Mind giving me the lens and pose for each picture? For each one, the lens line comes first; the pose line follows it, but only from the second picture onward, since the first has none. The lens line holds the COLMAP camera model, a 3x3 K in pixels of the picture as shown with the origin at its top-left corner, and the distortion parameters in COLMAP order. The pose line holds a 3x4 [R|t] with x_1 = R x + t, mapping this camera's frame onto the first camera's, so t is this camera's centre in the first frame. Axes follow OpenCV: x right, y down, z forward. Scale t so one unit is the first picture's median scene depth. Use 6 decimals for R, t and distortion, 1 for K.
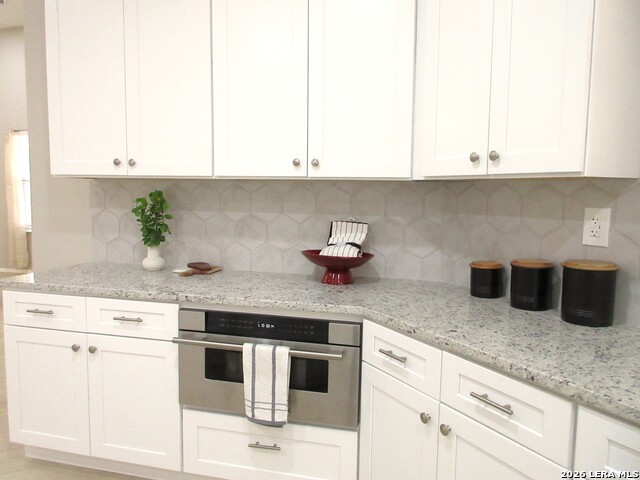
lens RADIAL K [[509.6, 0, 320.0], [0, 509.6, 240.0], [0, 0, 1]] dist [-0.000096, 0.000422]
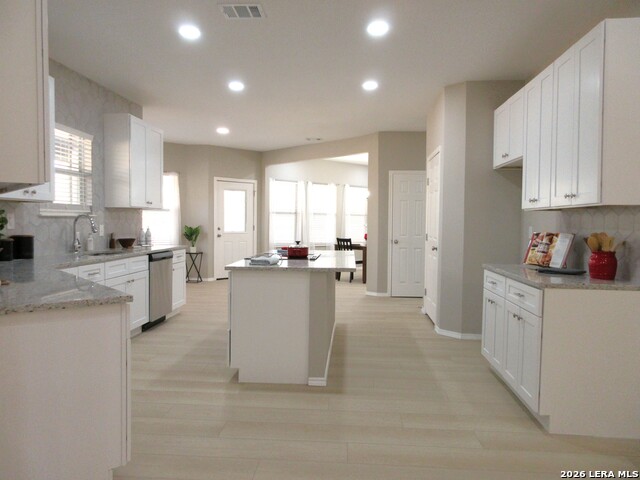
lens RADIAL K [[476.9, 0, 320.0], [0, 476.9, 240.0], [0, 0, 1]] dist [0.001134, 0.002065]
pose [[-0.845124, -0.040576, 0.533028, -1.530505], [0.030919, 0.991736, 0.124516, -0.138231], [-0.533675, 0.121712, -0.836885, 1.691236]]
